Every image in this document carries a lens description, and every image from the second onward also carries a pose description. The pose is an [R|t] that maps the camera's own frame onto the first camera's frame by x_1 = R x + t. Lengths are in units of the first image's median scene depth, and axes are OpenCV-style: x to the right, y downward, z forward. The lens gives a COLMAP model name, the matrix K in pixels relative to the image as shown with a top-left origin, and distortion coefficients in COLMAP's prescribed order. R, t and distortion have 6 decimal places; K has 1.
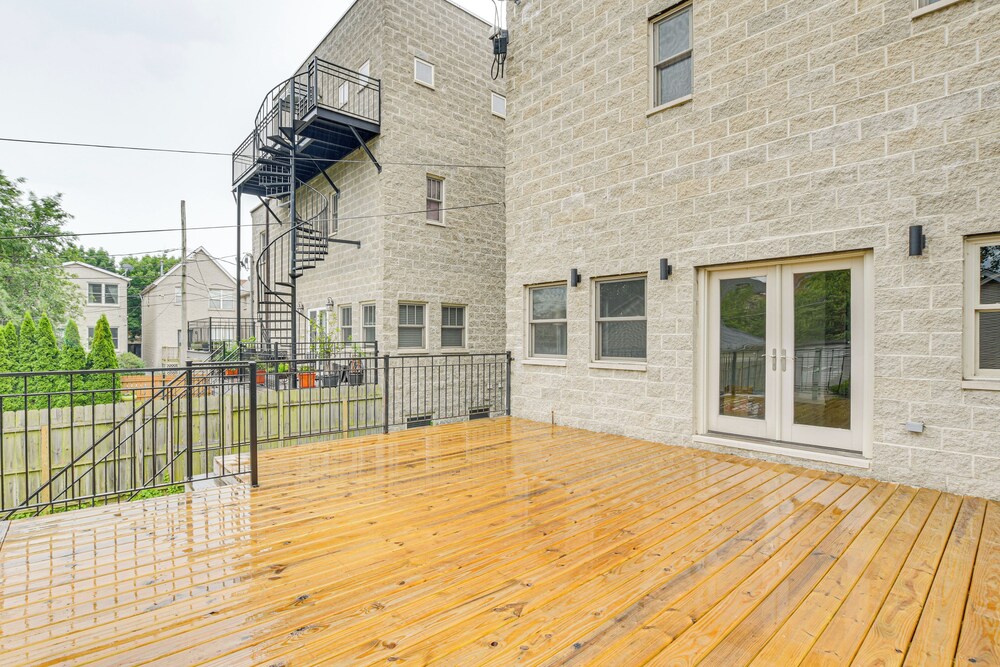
lens RADIAL K [[481.5, 0, 481.5], [0, 481.5, 338.3], [0, 0, 1]] dist [-0.029039, 0.005660]
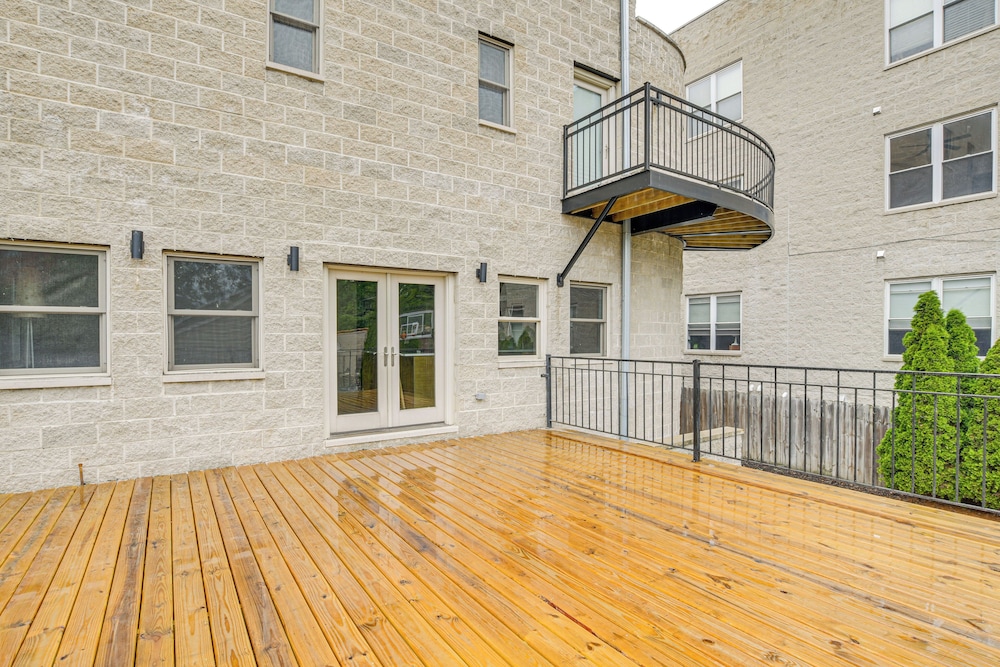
lens RADIAL K [[513.8, 0, 507.0], [0, 513.8, 341.7], [0, 0, 1]] dist [-0.024800, 0.003744]
pose [[0.123633, -0.011526, 0.992261, -0.494177], [0.004049, 0.999930, 0.011111, -0.002912], [-0.992320, 0.002644, 0.123671, 0.504727]]
